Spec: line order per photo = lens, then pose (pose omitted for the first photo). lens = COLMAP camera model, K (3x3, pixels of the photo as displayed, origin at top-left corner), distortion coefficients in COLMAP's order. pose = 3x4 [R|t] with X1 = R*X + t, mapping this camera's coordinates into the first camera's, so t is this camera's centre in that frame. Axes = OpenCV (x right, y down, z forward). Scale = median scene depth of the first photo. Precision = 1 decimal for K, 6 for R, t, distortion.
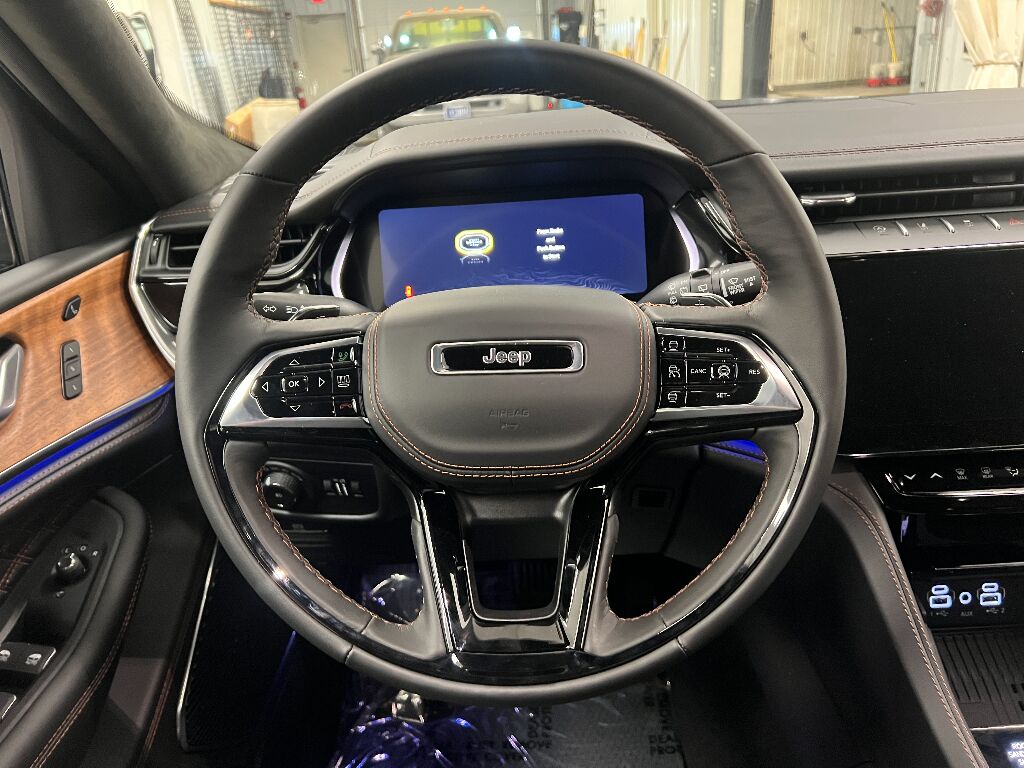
lens RADIAL K [[763.5, 0, 513.7], [0, 763.5, 387.8], [0, 0, 1]] dist [0.061491, -0.062679]
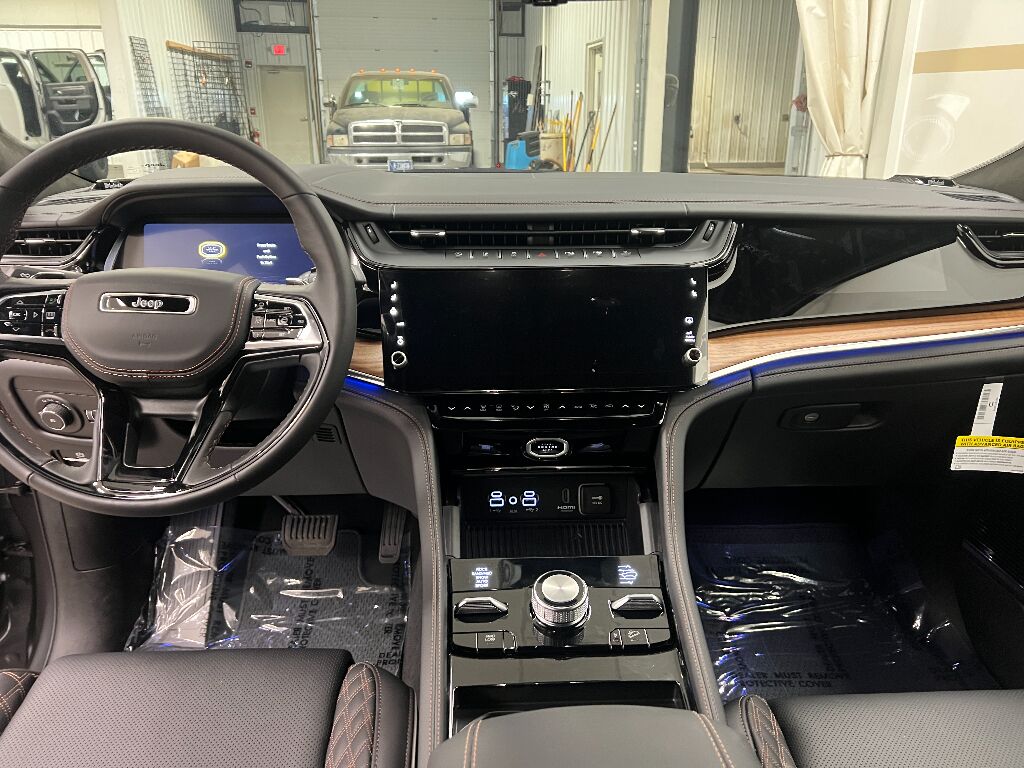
lens RADIAL K [[763.5, 0, 513.7], [0, 763.5, 387.8], [0, 0, 1]] dist [0.061491, -0.062679]
pose [[0.997056, 0.049058, 0.058928, 0.075992], [-0.044875, 0.996514, -0.070329, 0.024623], [-0.062173, 0.067478, 0.995782, -0.077151]]
